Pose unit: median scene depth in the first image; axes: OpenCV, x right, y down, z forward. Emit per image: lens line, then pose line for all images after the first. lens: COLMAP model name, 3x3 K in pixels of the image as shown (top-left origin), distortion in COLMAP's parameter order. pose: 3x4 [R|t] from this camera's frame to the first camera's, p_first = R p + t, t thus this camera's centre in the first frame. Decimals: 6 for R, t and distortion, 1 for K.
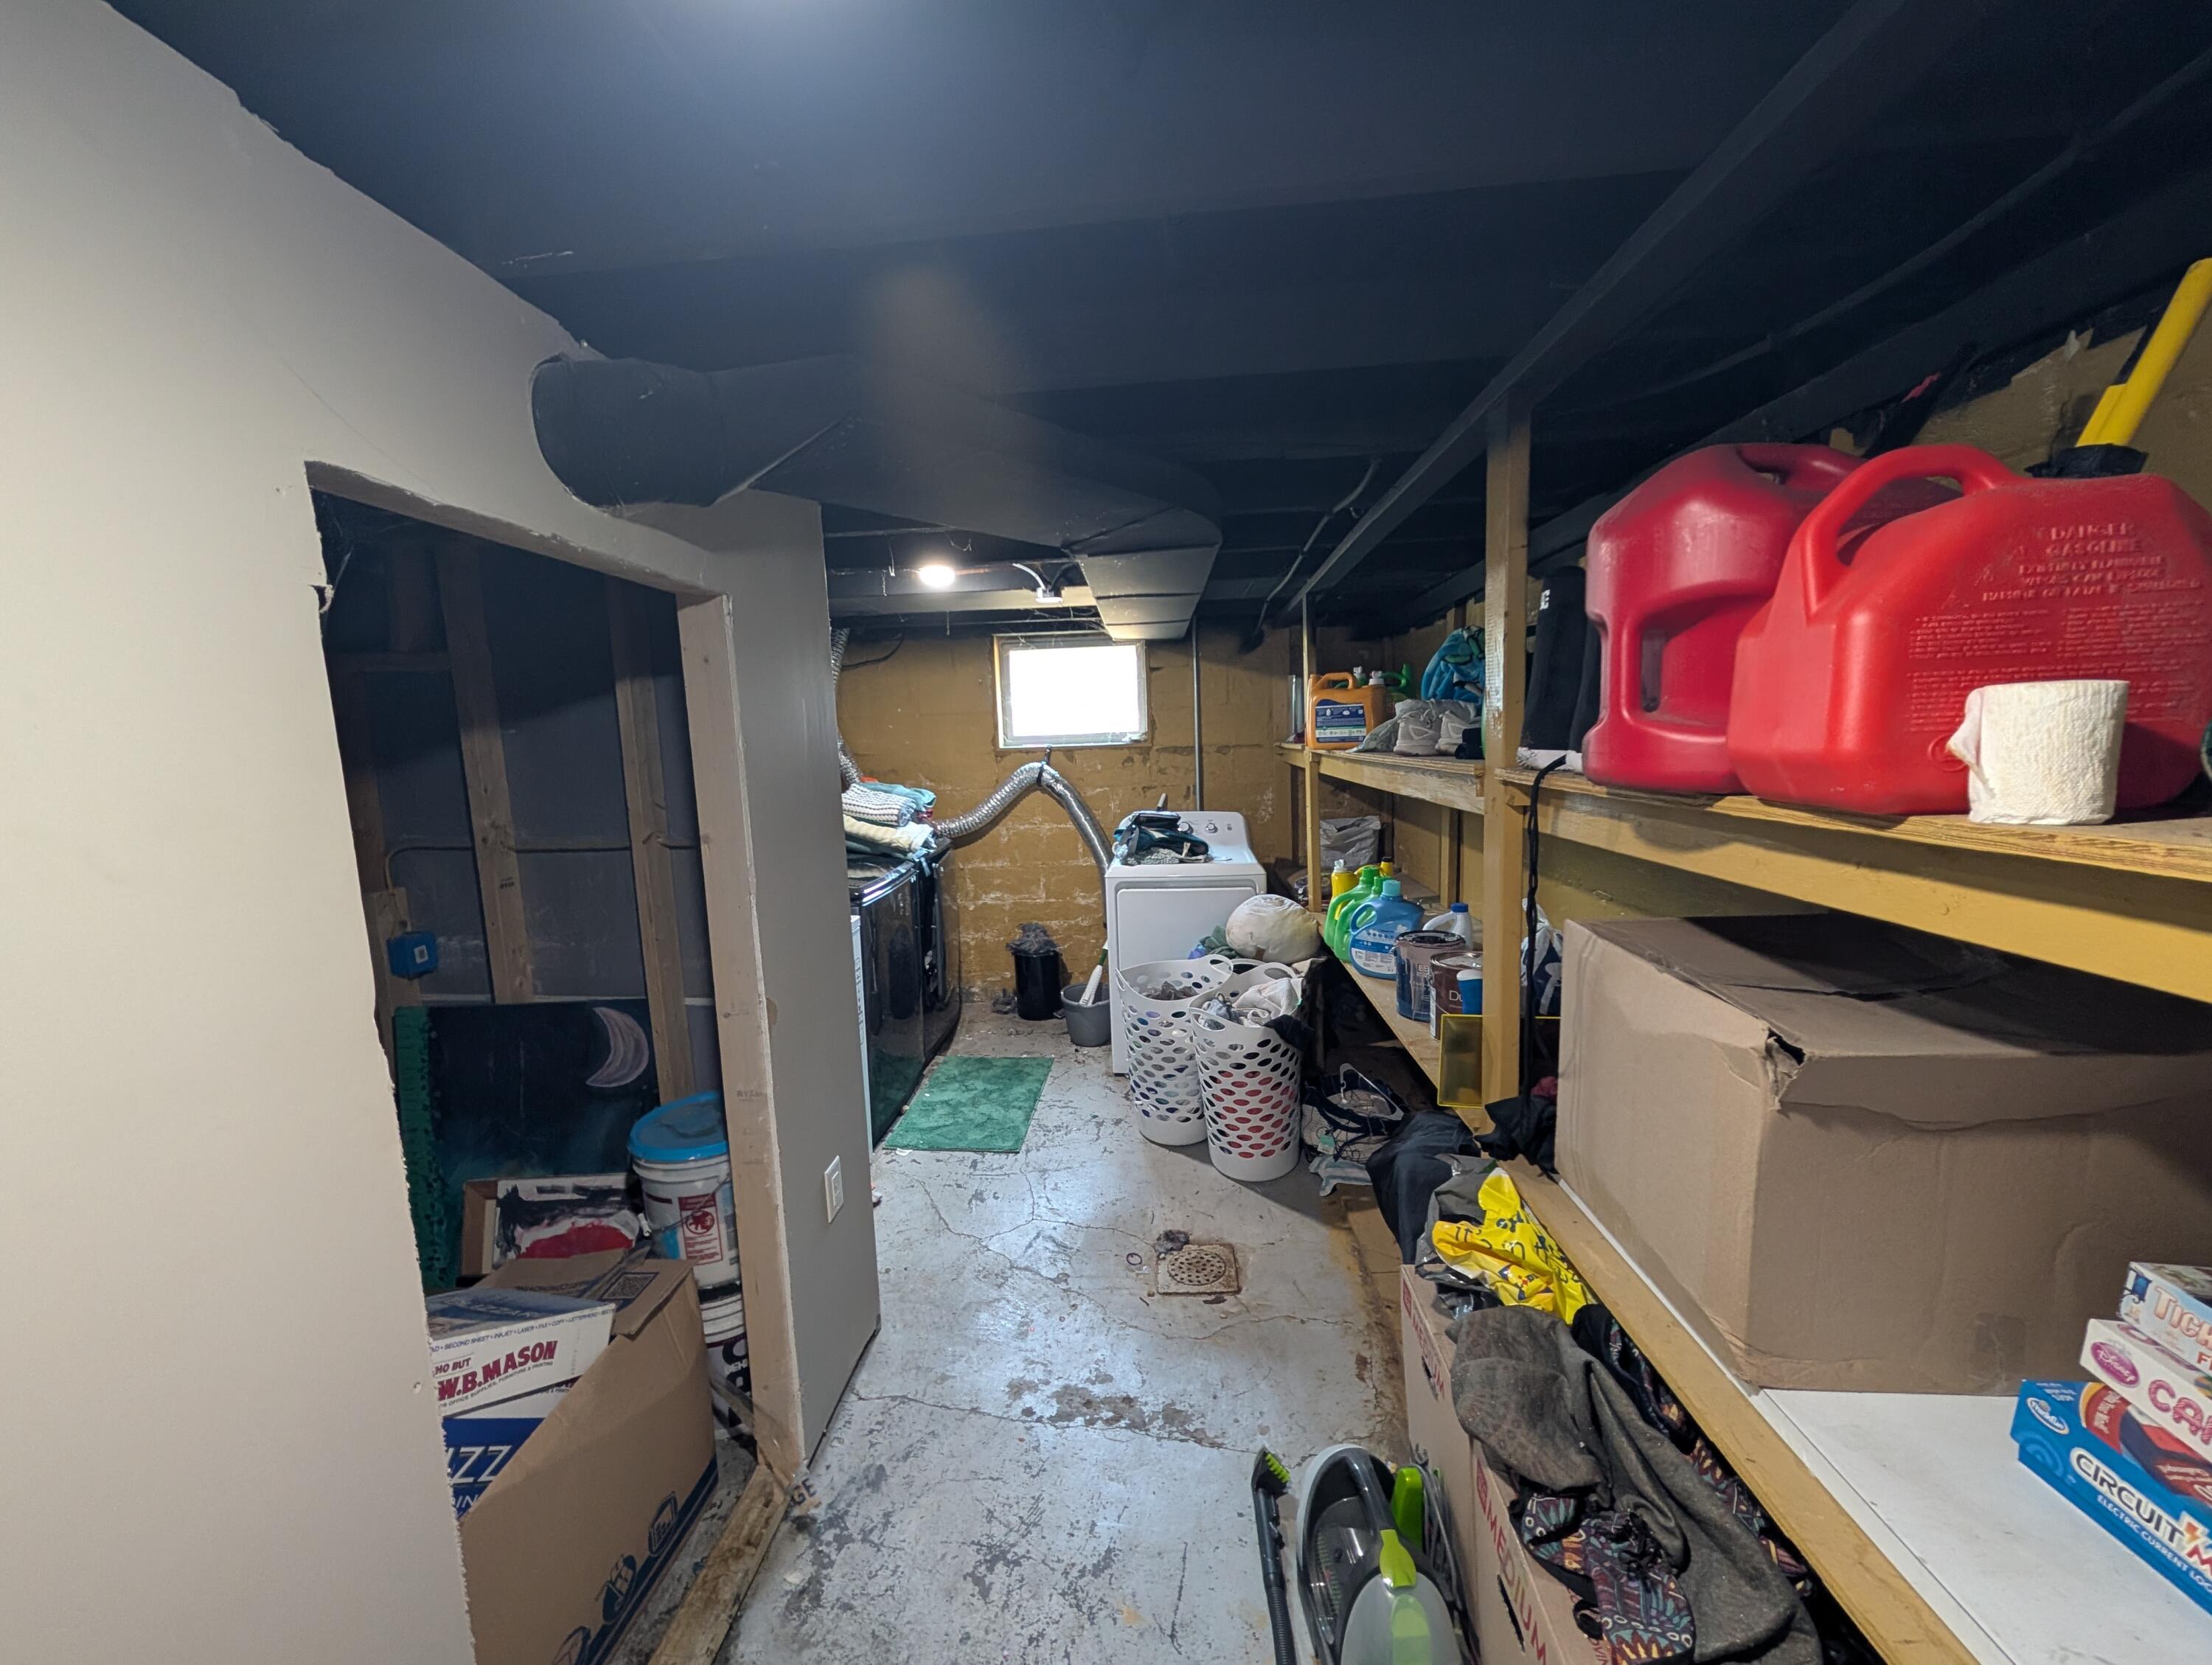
lens RADIAL K [[841.1, 0, 1108.3], [0, 841.1, 835.6], [0, 0, 1]] dist [-0.002236, -0.000166]
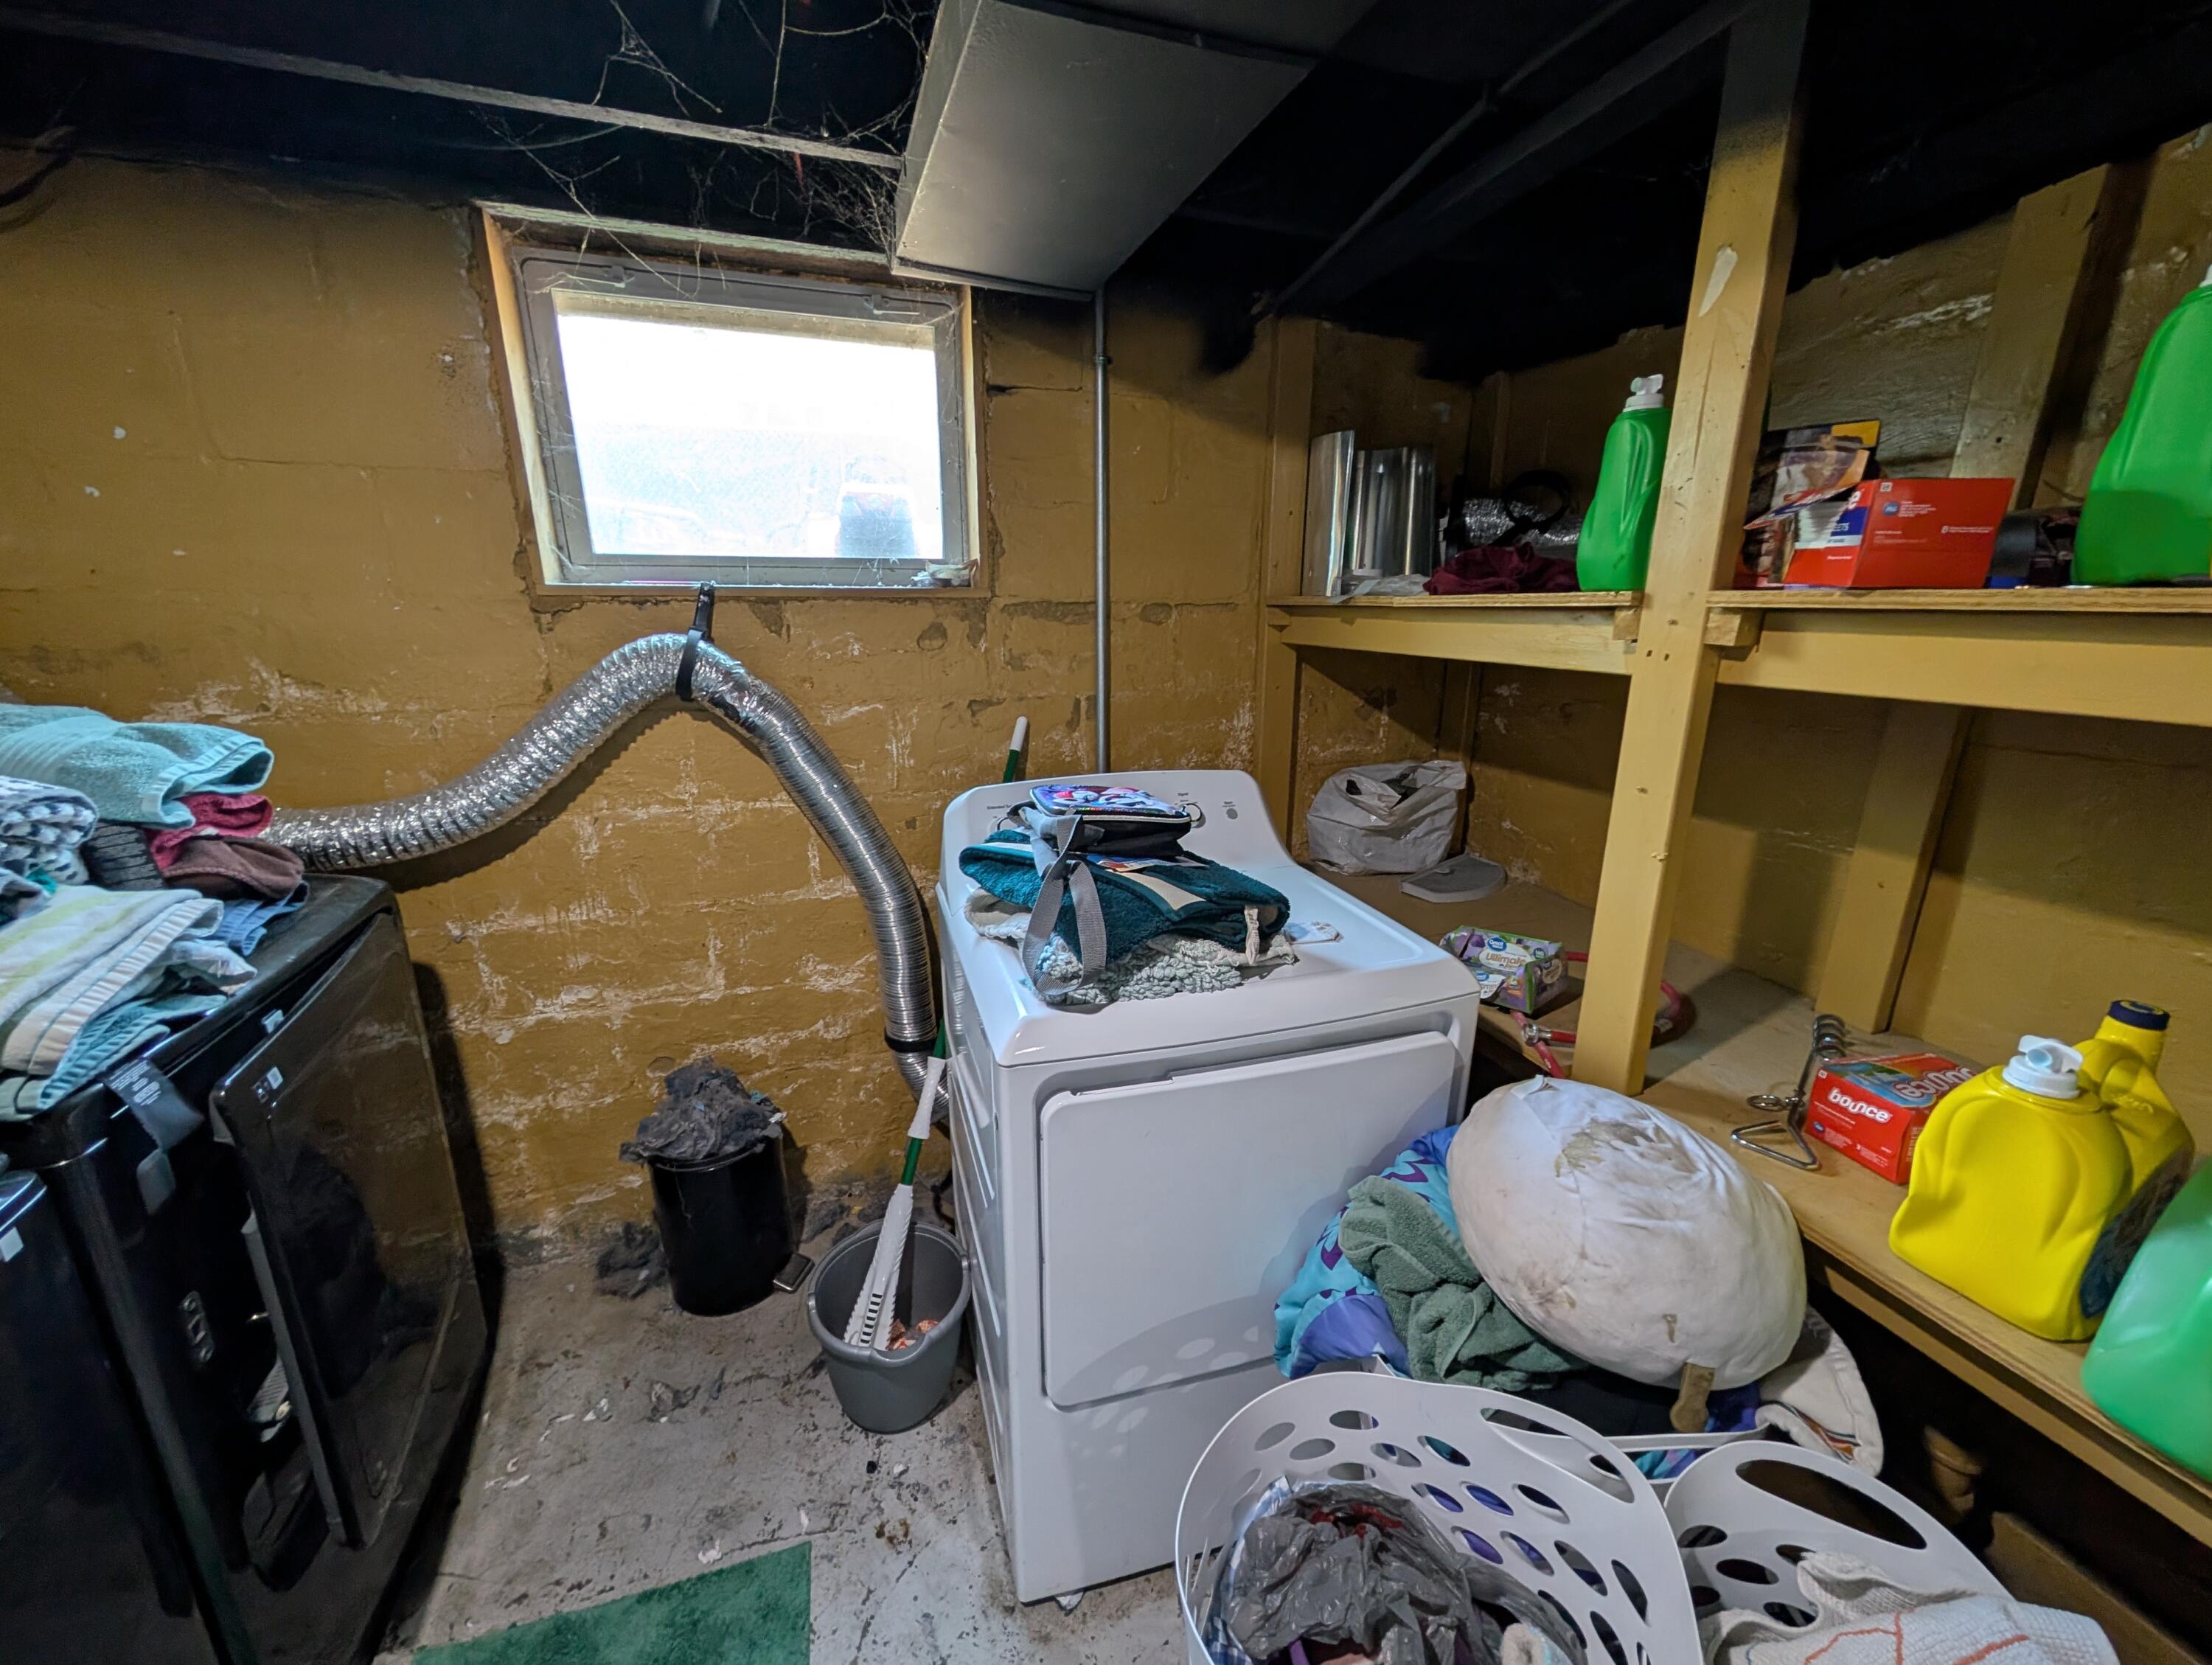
lens RADIAL K [[841.1, 0, 1100.9], [0, 841.1, 835.6], [0, 0, 1]] dist [-0.002236, -0.000166]
pose [[0.925487, -0.064886, 0.373182, -0.055990], [0.013929, 0.990382, 0.137658, -0.048821], [-0.378524, -0.122202, 0.917489, 0.601022]]
